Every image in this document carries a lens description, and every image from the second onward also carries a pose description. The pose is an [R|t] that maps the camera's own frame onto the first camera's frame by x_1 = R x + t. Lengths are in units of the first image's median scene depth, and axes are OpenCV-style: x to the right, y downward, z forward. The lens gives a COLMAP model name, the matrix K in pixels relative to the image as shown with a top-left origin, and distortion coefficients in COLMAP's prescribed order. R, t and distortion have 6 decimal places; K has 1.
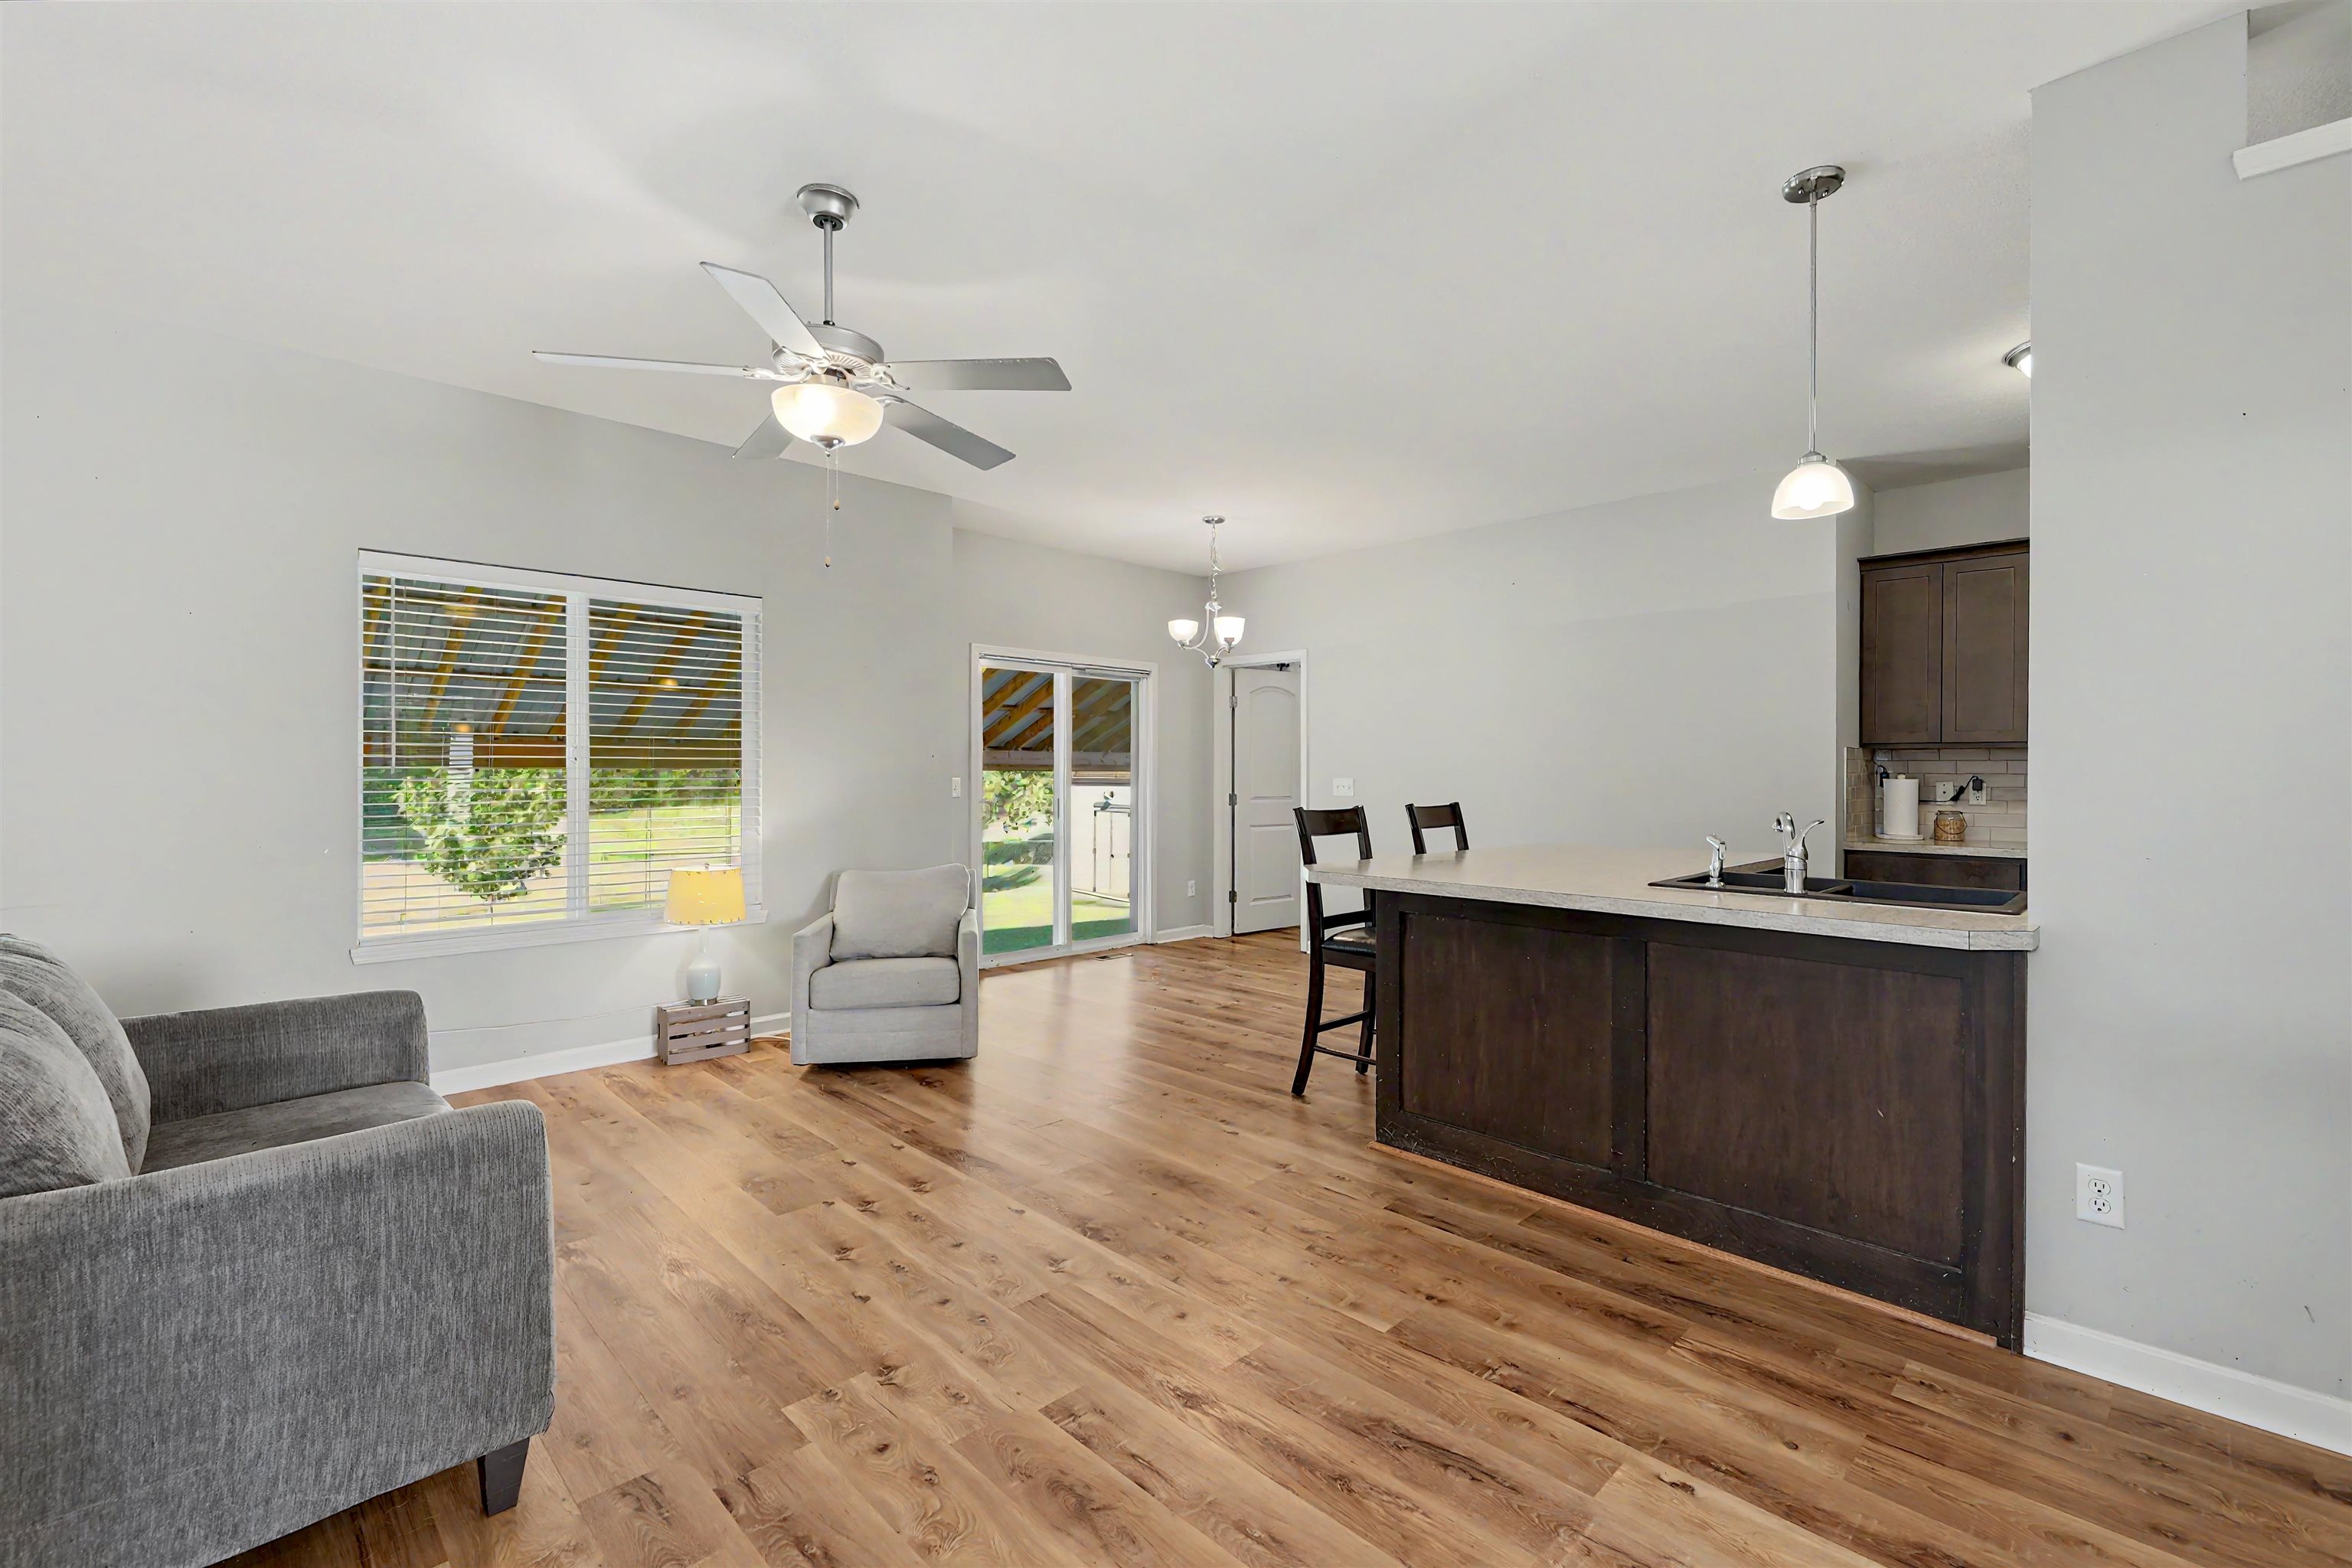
lens RADIAL K [[1017.8, 0, 1175.4], [0, 1017.8, 769.5], [0, 0, 1]] dist [0.003371, -0.003938]
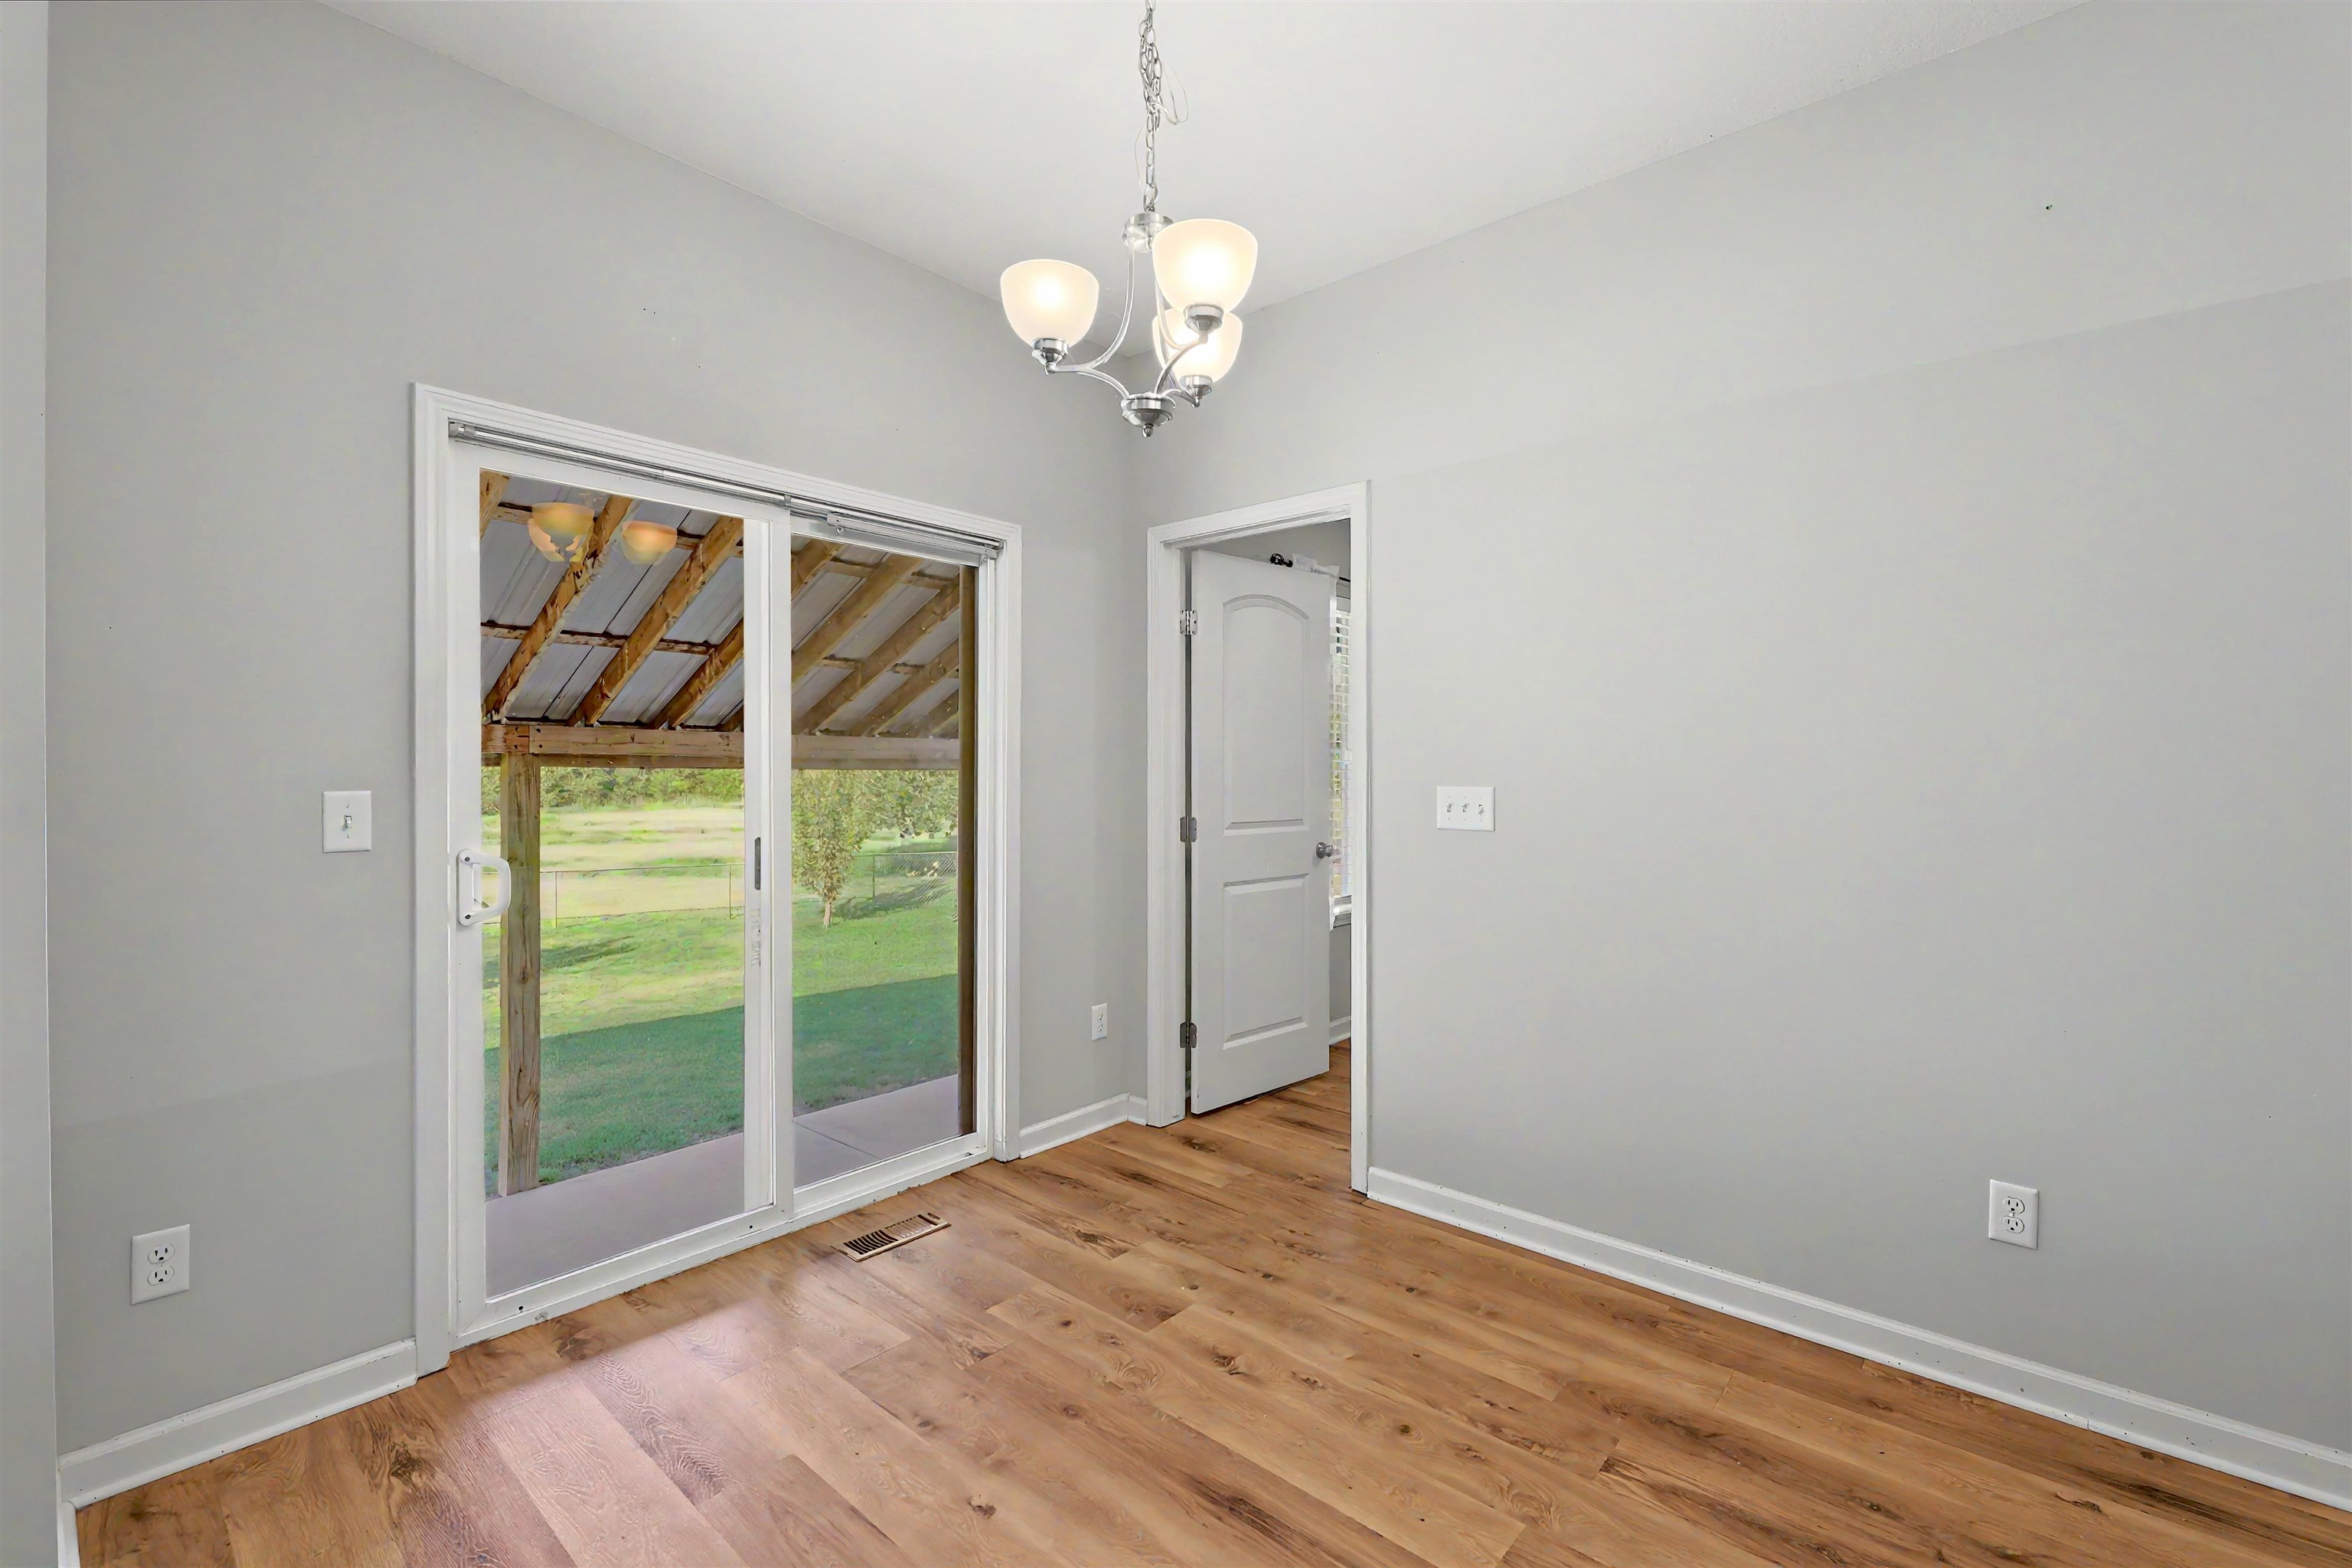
lens RADIAL K [[1017.8, 0, 1175.1], [0, 1017.8, 768.1], [0, 0, 1]] dist [0.003371, -0.003938]
pose [[0.997656, -0.001349, 0.068415, 0.038602], [0.001298, 0.999999, 0.000796, 0.001846], [-0.068416, -0.000705, 0.997657, 1.123240]]
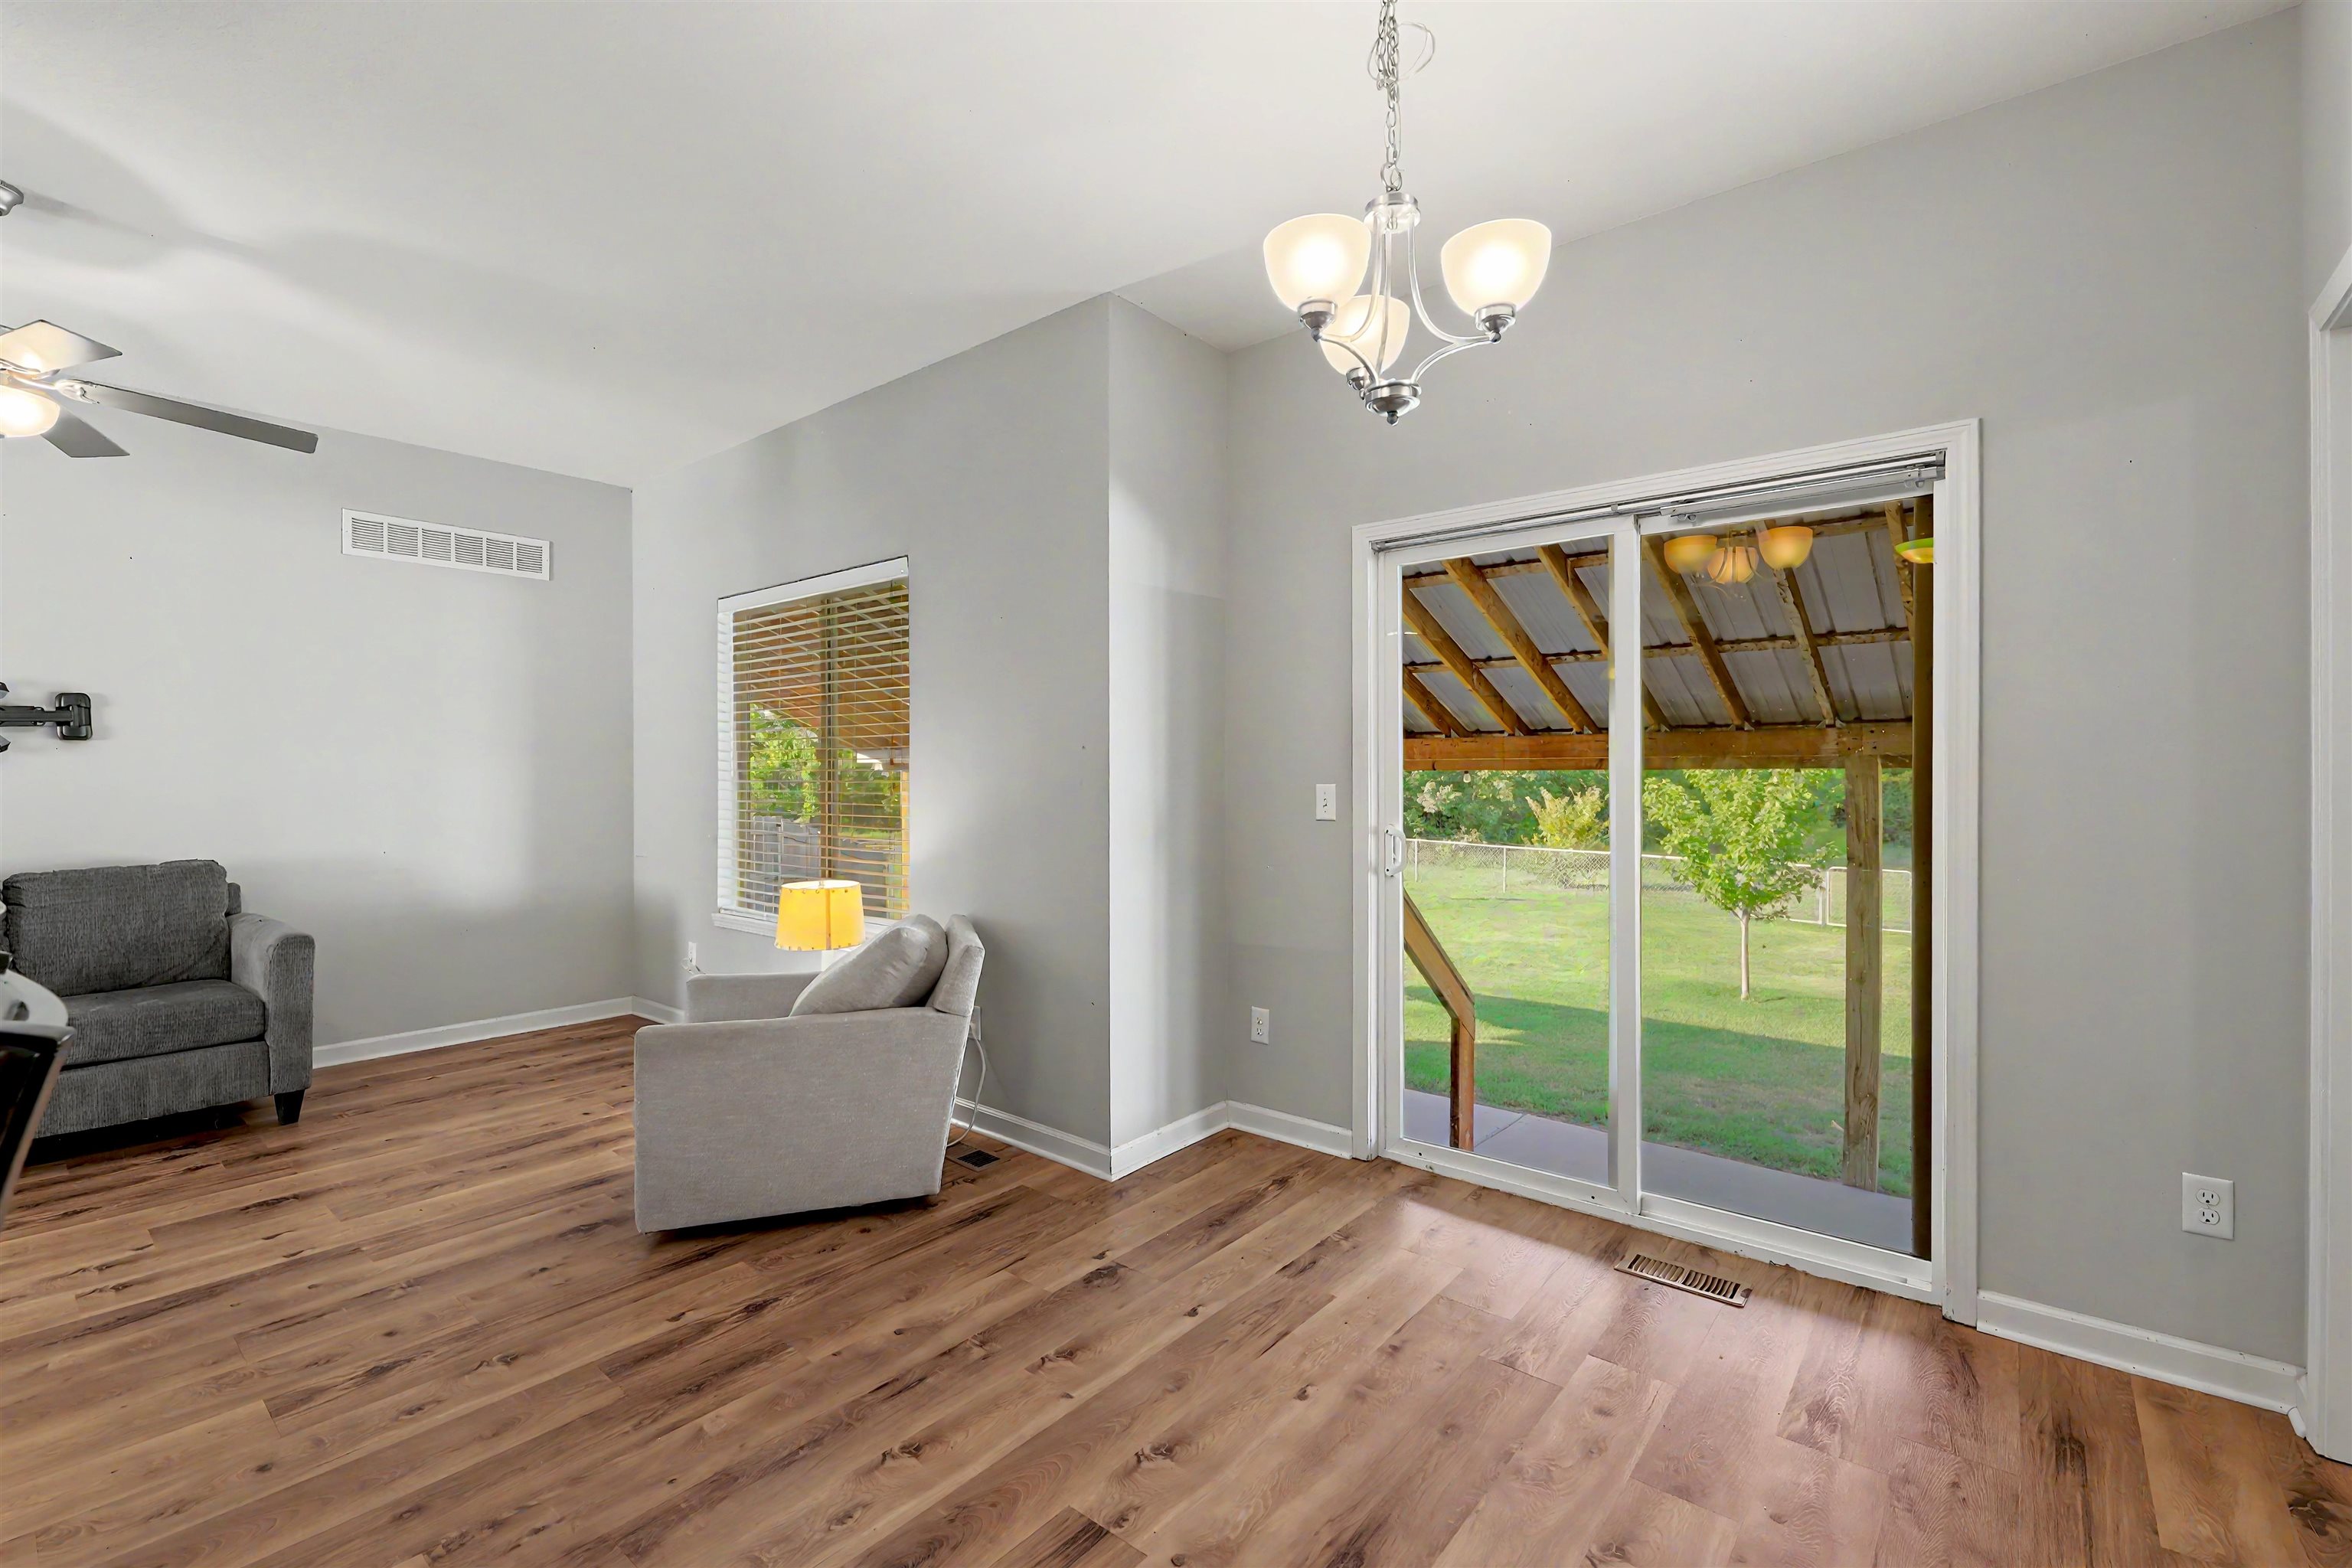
lens RADIAL K [[1017.8, 0, 1177.6], [0, 1017.8, 773.3], [0, 0, 1]] dist [0.003371, -0.003938]
pose [[0.099926, -0.001858, -0.994993, 0.529749], [0.003529, 0.999993, -0.001513, 0.004853], [0.994989, -0.003360, 0.099931, 1.474287]]
